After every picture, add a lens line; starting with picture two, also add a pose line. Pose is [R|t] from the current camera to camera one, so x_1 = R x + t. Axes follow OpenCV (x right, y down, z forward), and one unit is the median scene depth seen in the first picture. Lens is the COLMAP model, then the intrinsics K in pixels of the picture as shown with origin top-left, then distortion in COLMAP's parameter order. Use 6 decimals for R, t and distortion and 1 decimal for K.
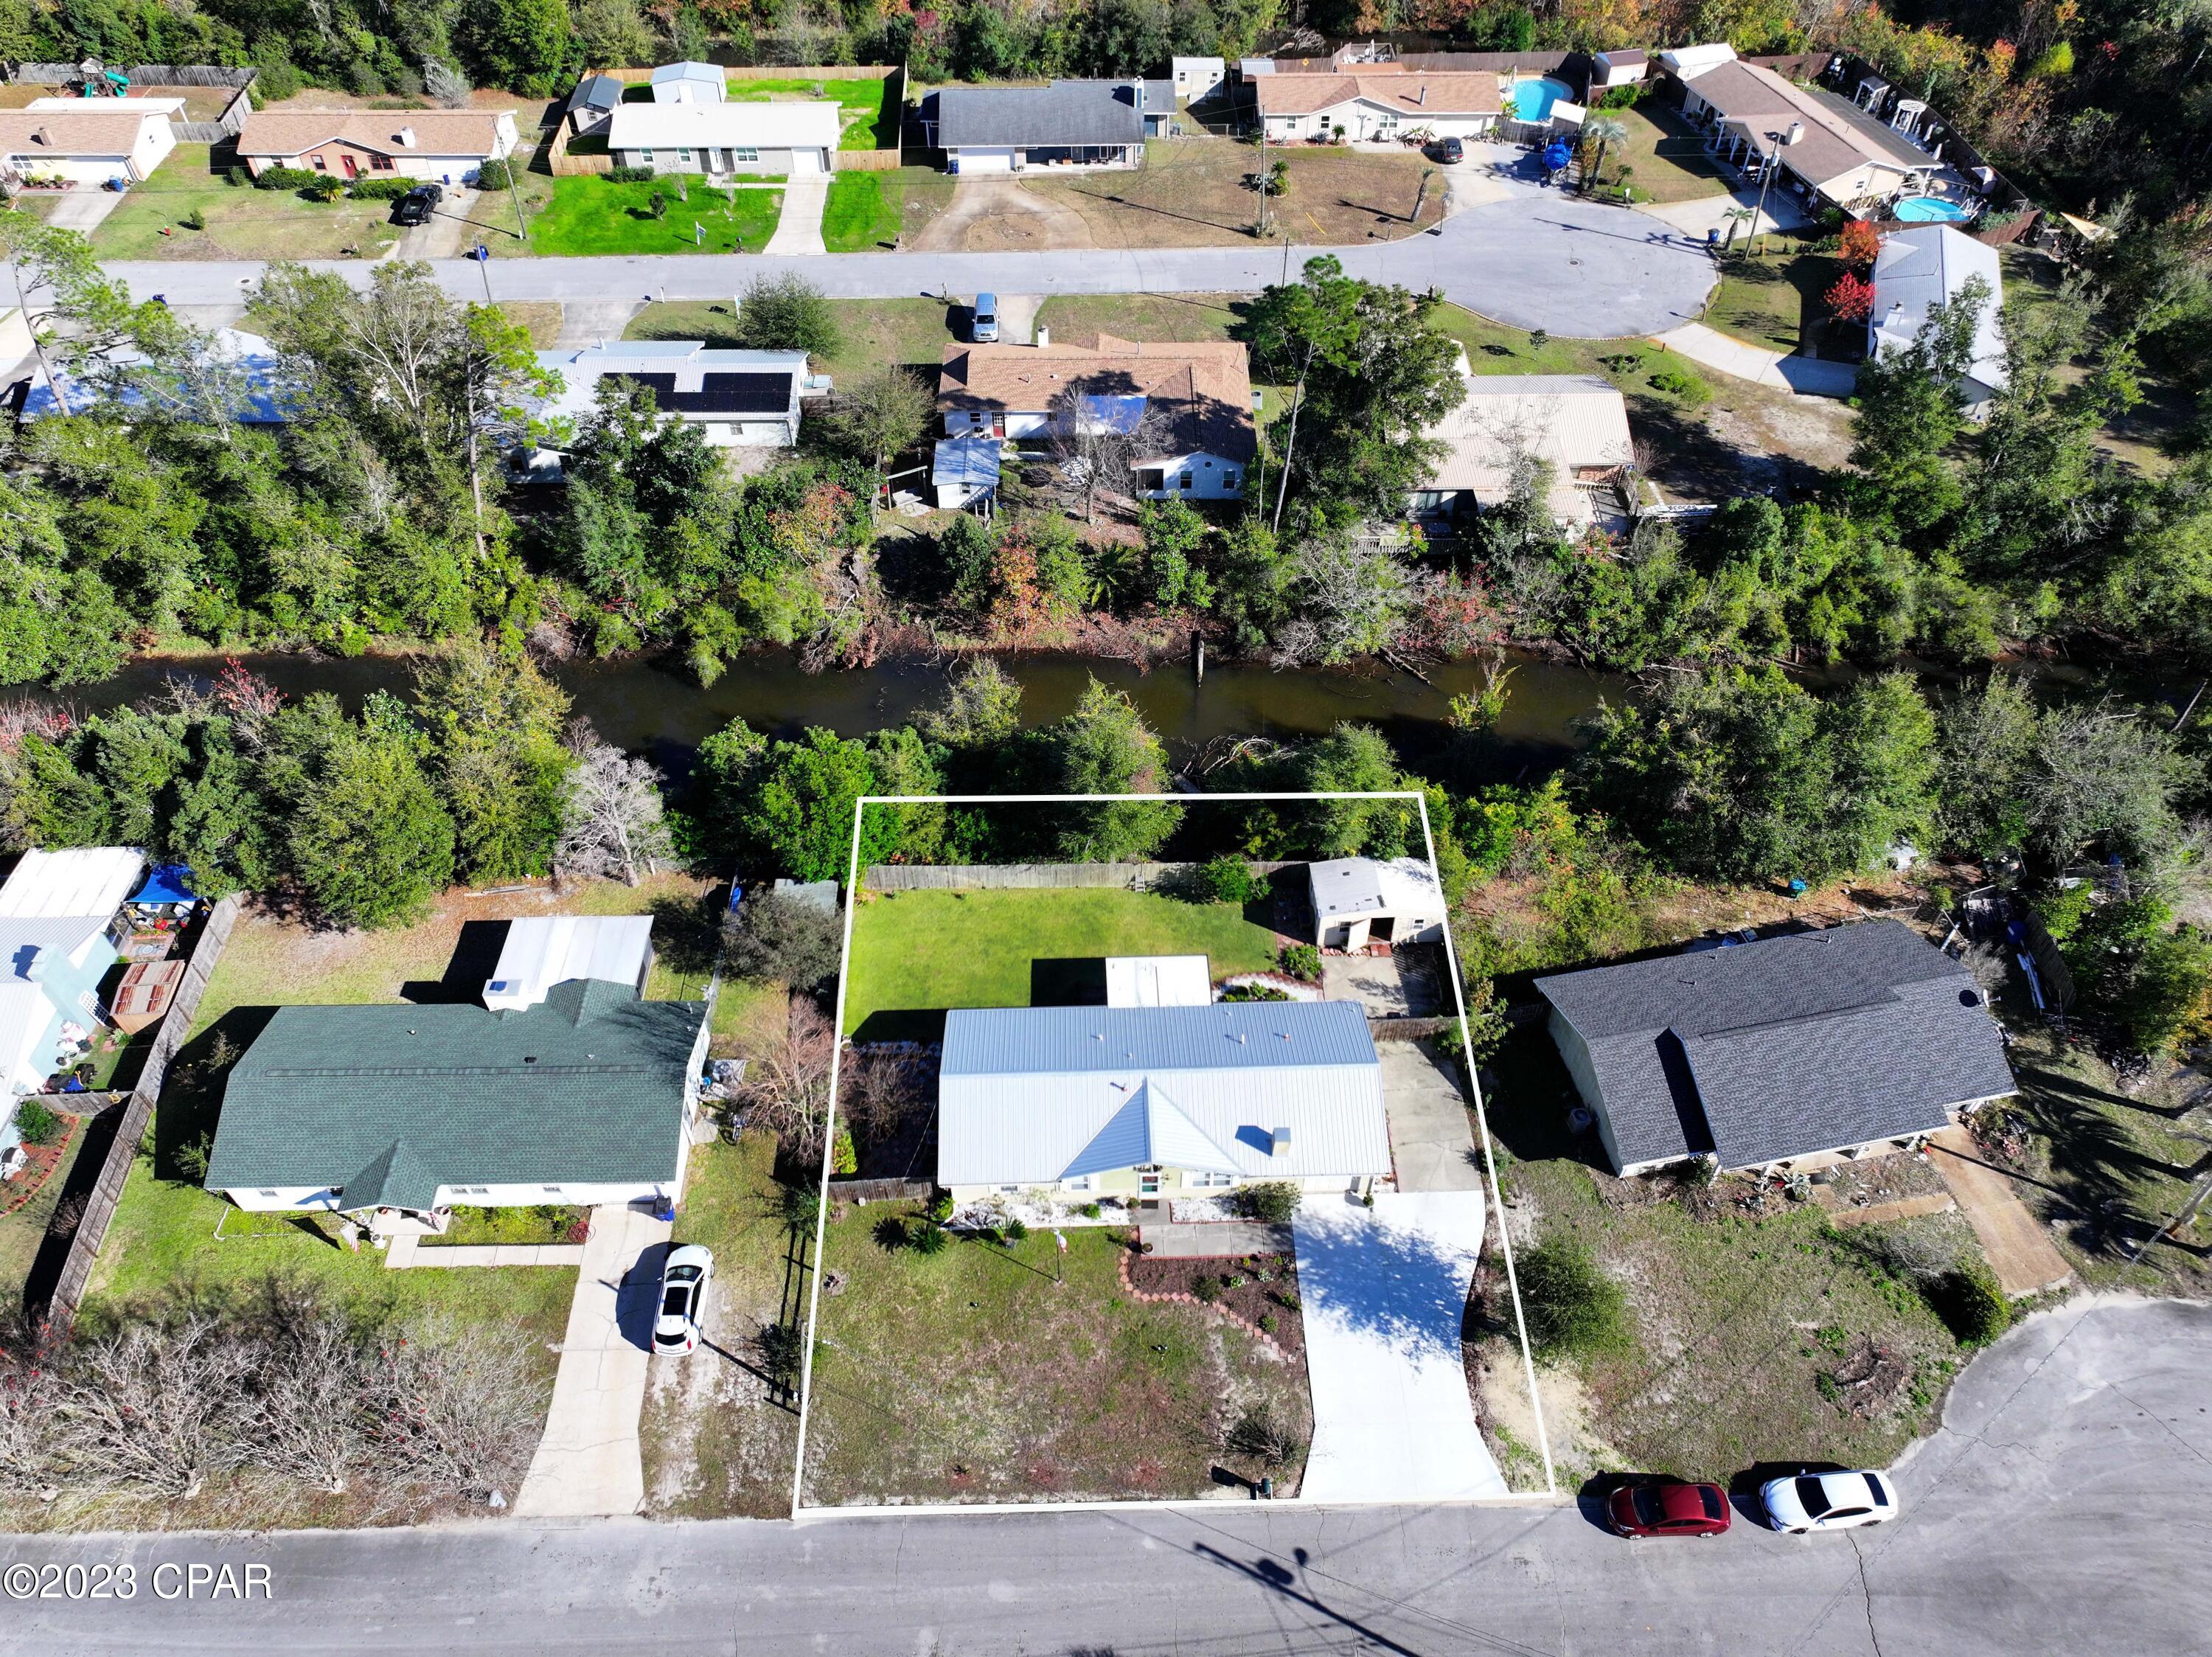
lens RADIAL K [[1562.8, 0, 1115.6], [0, 1562.8, 833.1], [0, 0, 1]] dist [-0.011516, 0.027706]
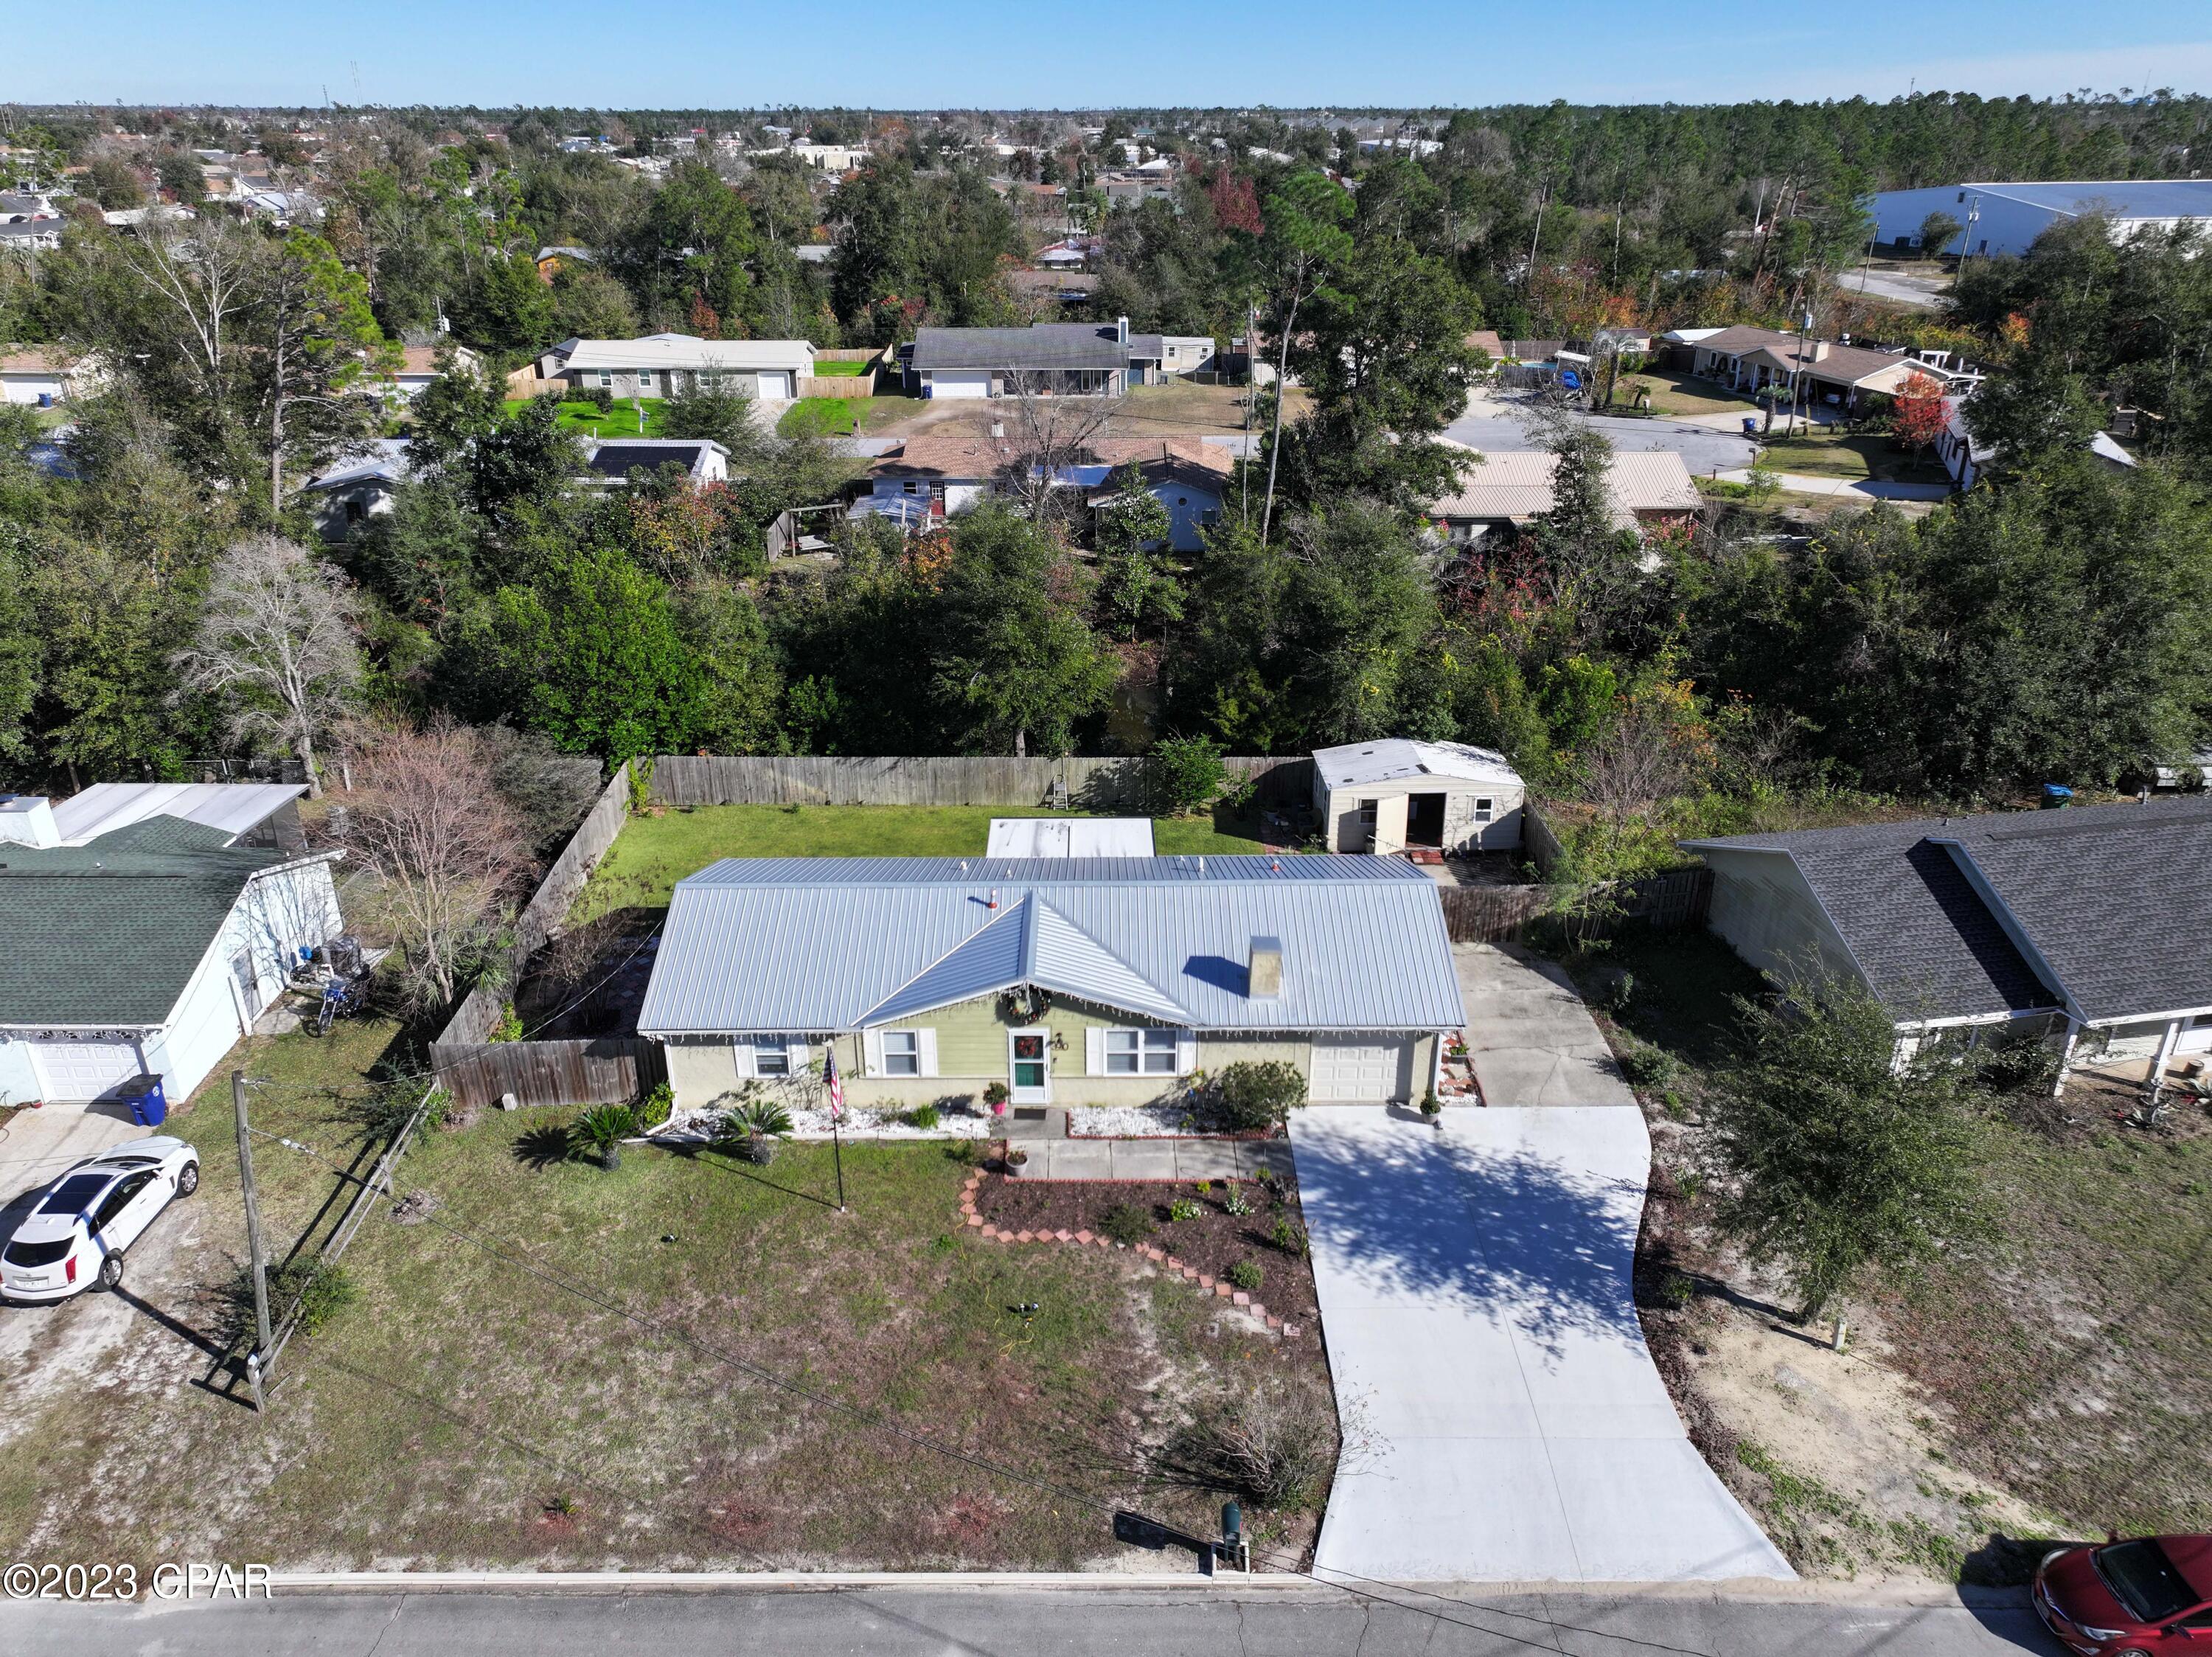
lens RADIAL K [[1562.8, 0, 1113.5], [0, 1562.8, 830.2], [0, 0, 1]] dist [-0.011516, 0.027706]
pose [[0.999745, 0.006836, -0.021503, 0.064655], [-0.014626, 0.922000, -0.386914, 0.371792], [0.017181, 0.387130, 0.921865, 0.475142]]
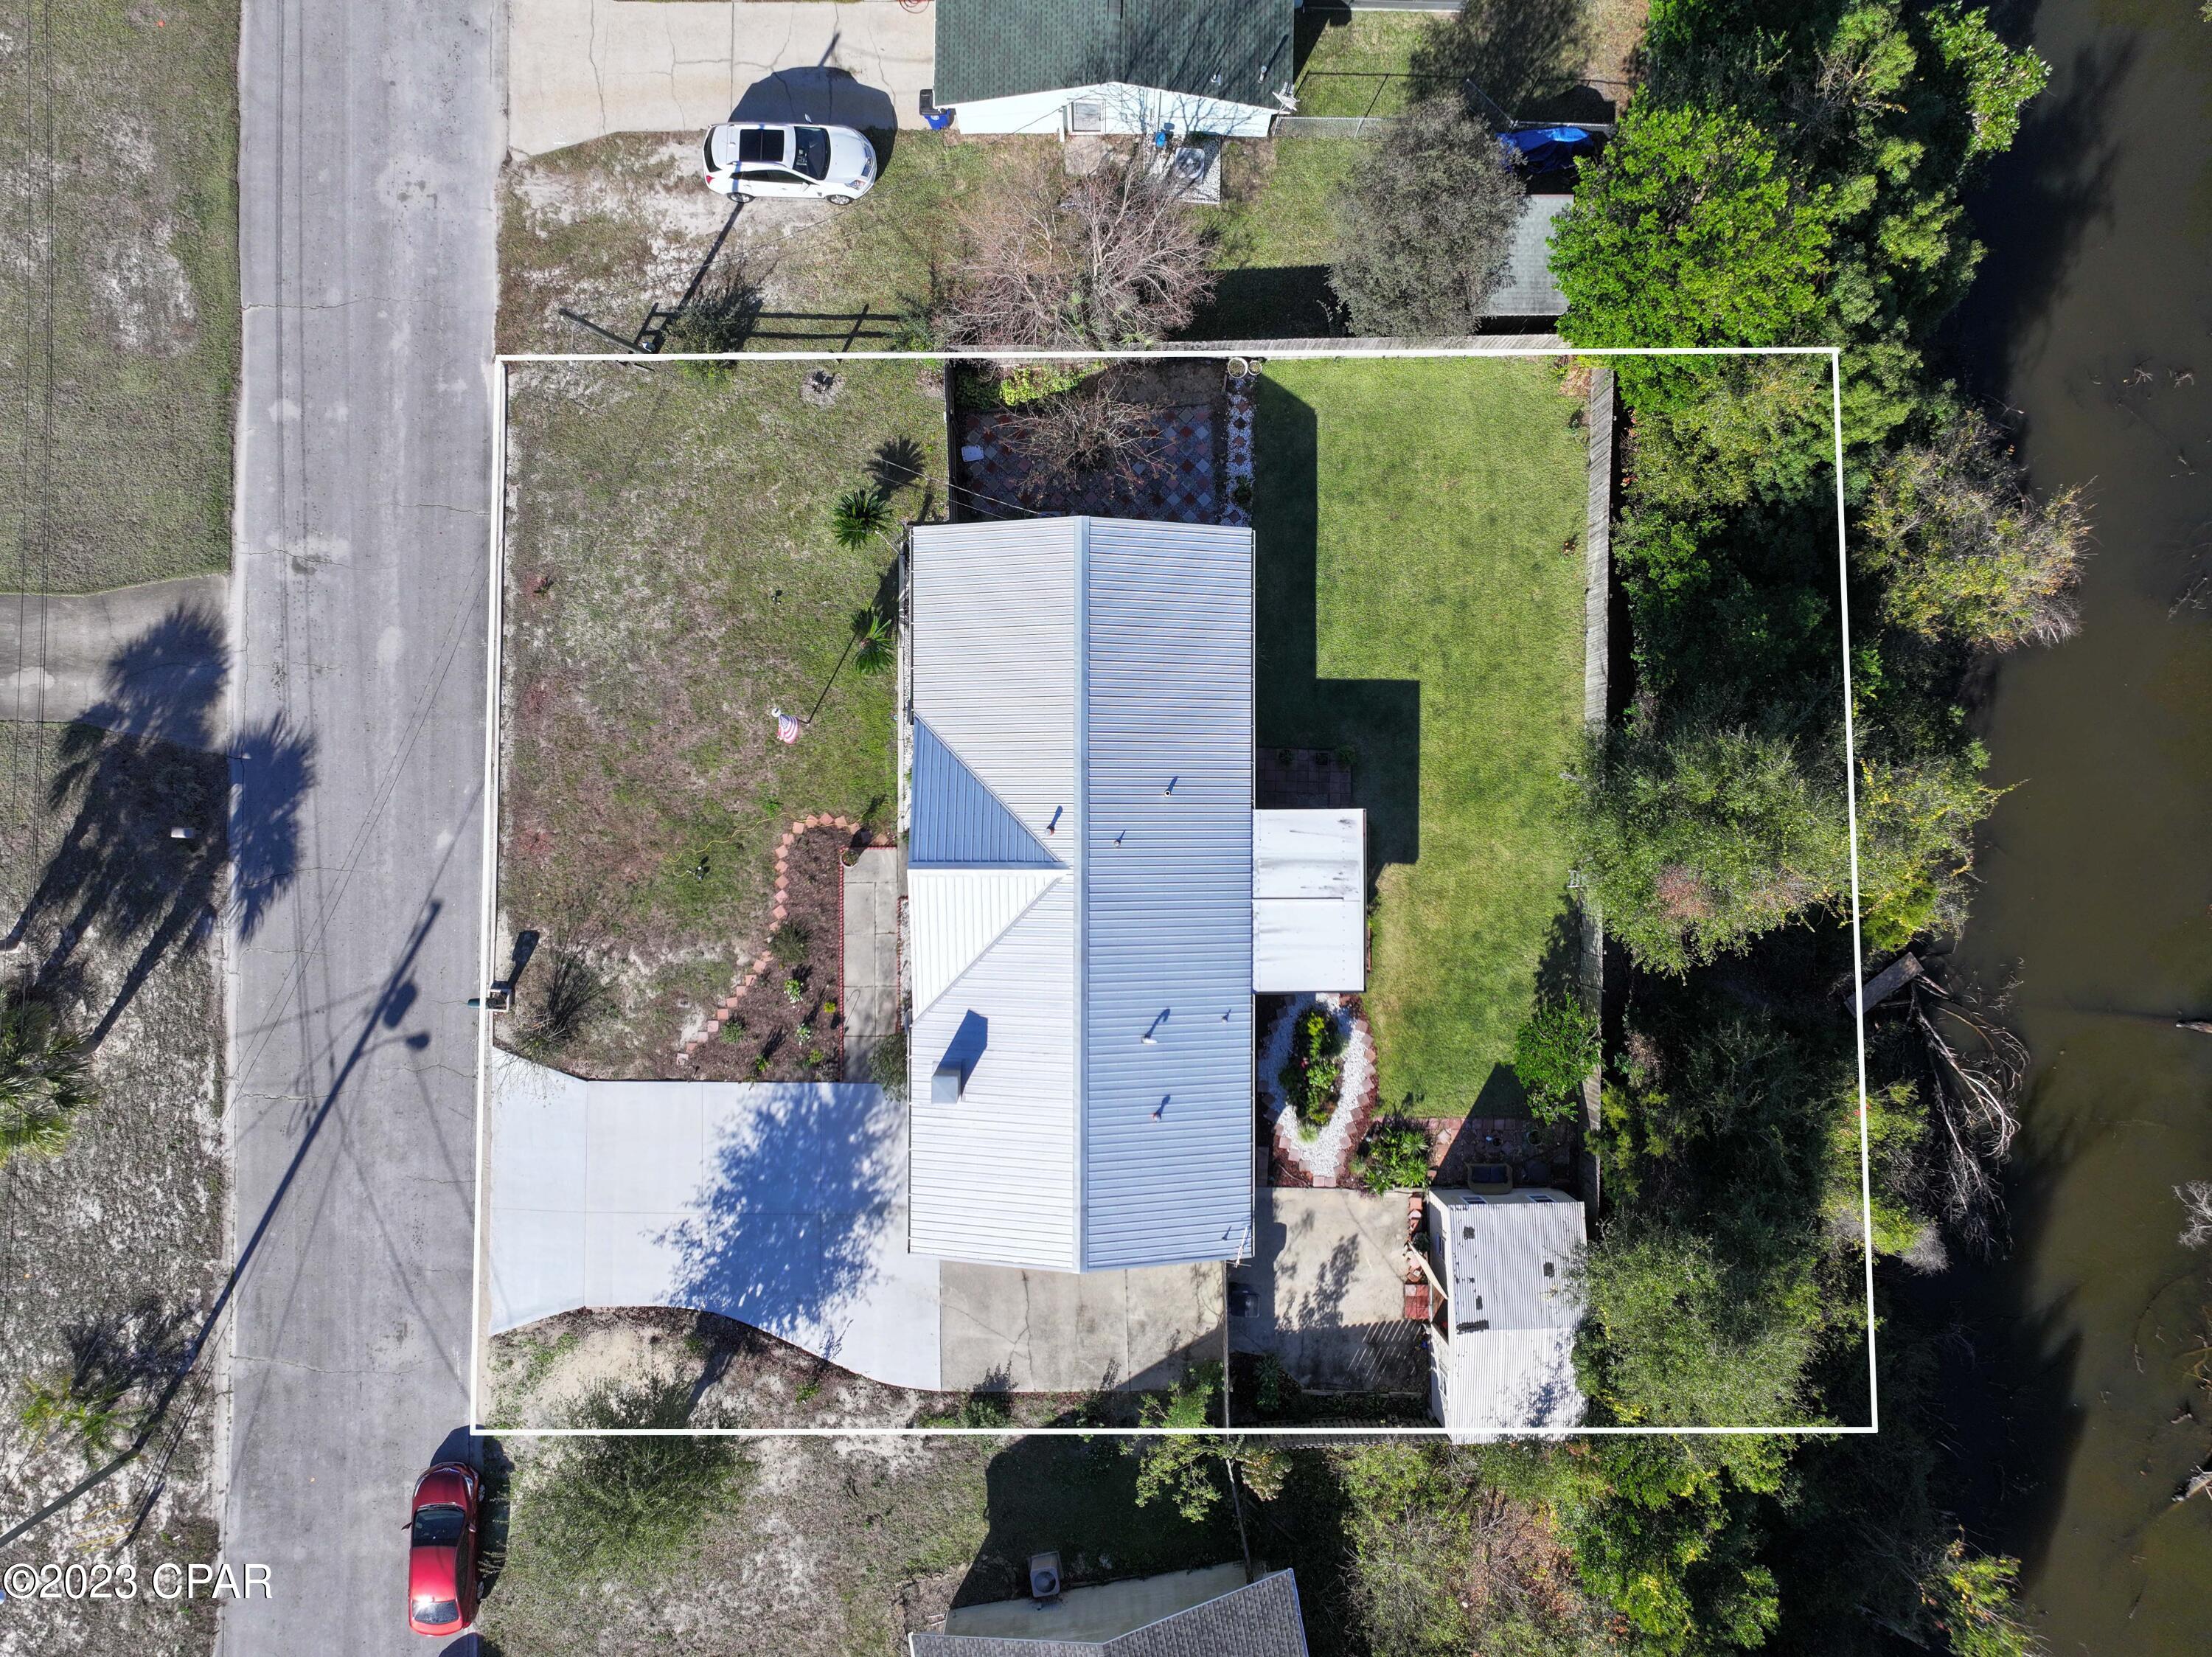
lens RADIAL K [[1562.8, 0, 1098.8], [0, 1562.8, 827.4], [0, 0, 1]] dist [-0.011516, 0.027706]
pose [[-0.035645, 0.999349, -0.005619, 0.007500], [-0.737182, -0.022497, 0.675320, -0.255315], [0.674754, 0.028214, 0.737503, 0.595823]]
